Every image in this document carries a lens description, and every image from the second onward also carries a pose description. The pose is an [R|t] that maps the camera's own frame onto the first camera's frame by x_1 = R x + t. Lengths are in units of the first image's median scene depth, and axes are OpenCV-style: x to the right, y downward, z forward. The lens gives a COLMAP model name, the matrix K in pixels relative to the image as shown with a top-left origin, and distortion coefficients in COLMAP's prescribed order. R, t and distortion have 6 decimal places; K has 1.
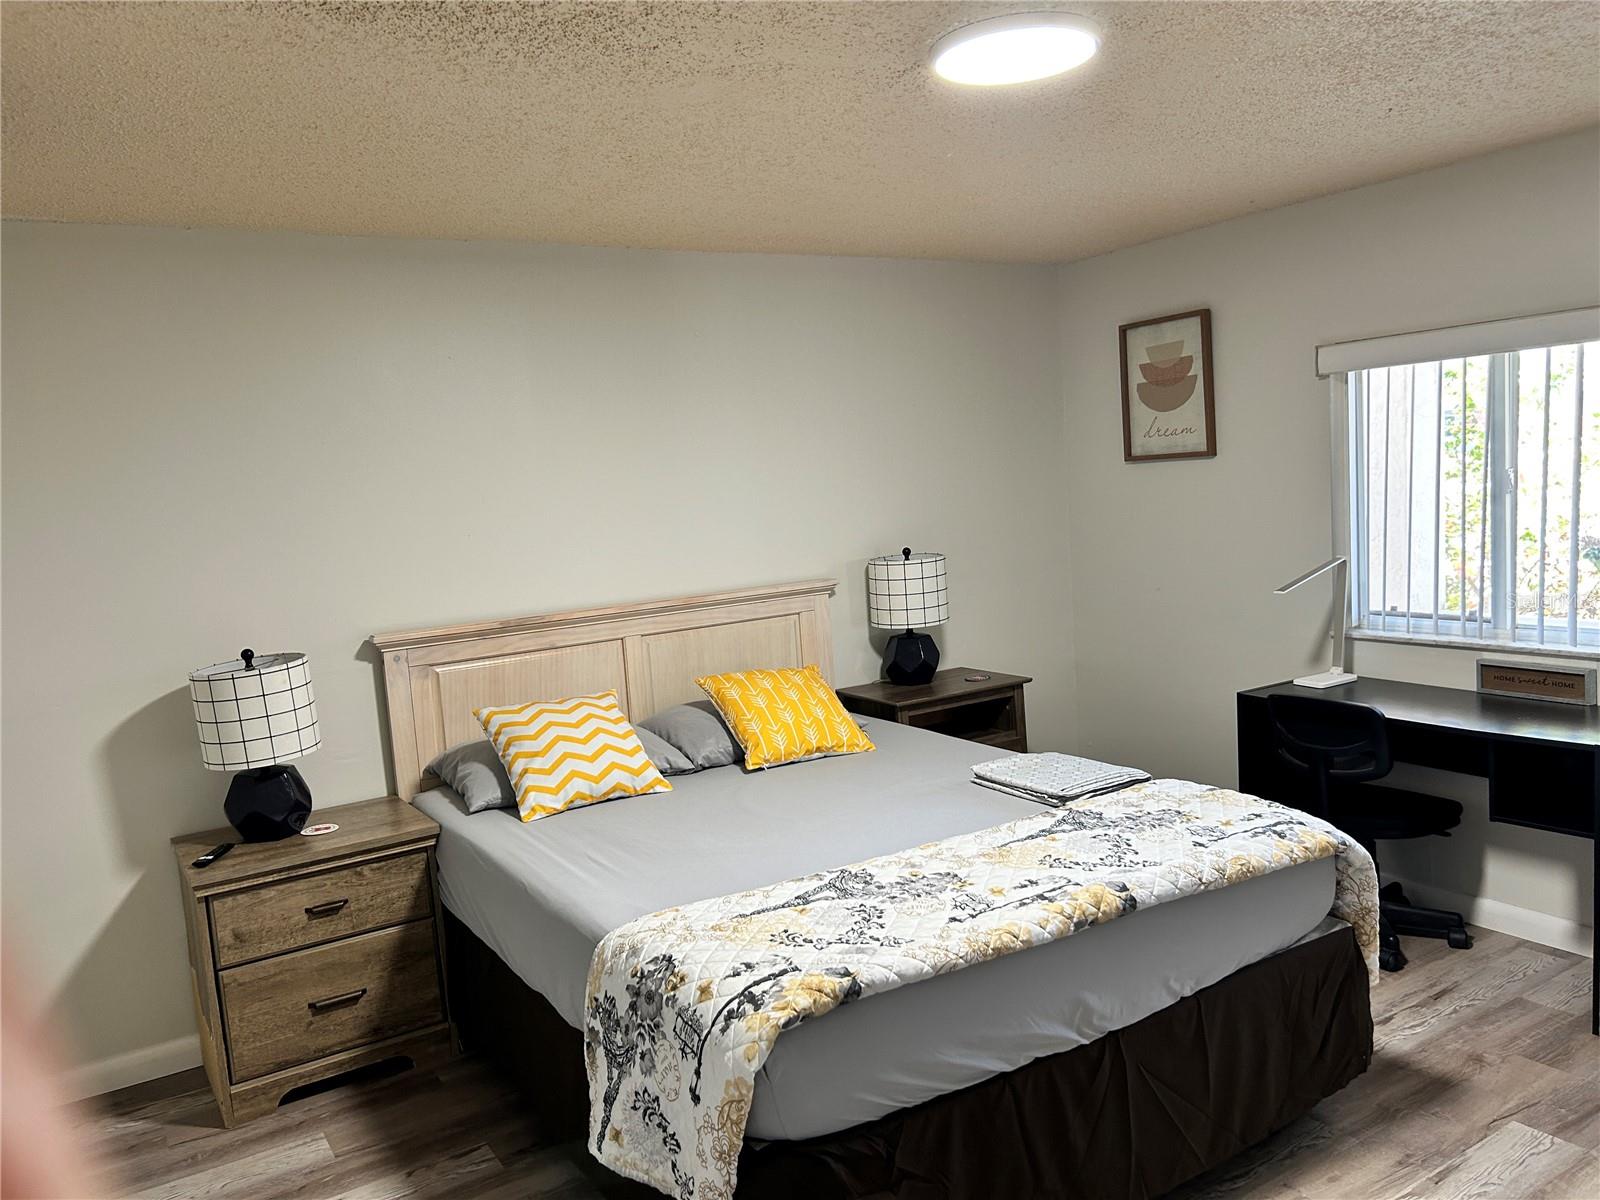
lens RADIAL K [[1211.5, 0, 805.8], [0, 1211.5, 591.3], [0, 0, 1]] dist [0.042195, -0.048259]
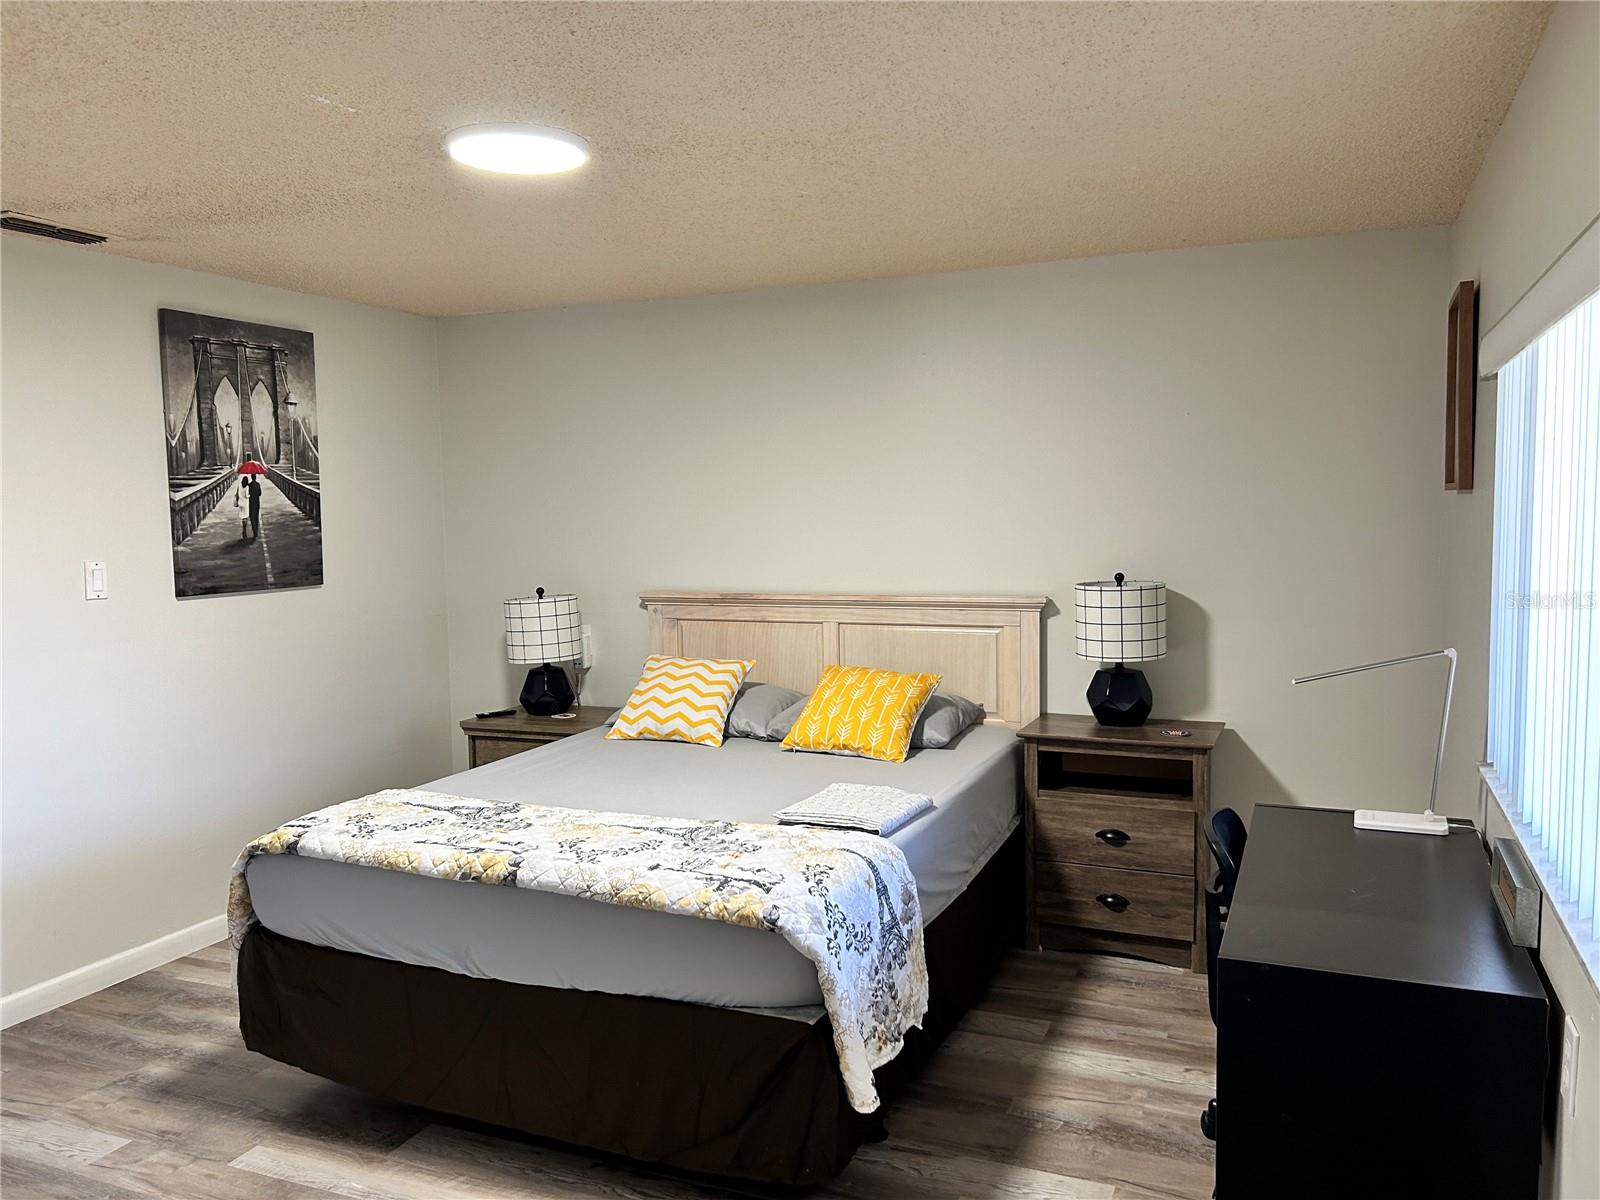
lens RADIAL K [[1211.5, 0, 815.1], [0, 1211.5, 605.7], [0, 0, 1]] dist [0.042195, -0.048259]
pose [[0.583374, 0.127656, -0.802109, 1.119843], [-0.102656, 0.991240, 0.083095, -0.105620], [0.805690, 0.033865, 0.591368, 0.455439]]
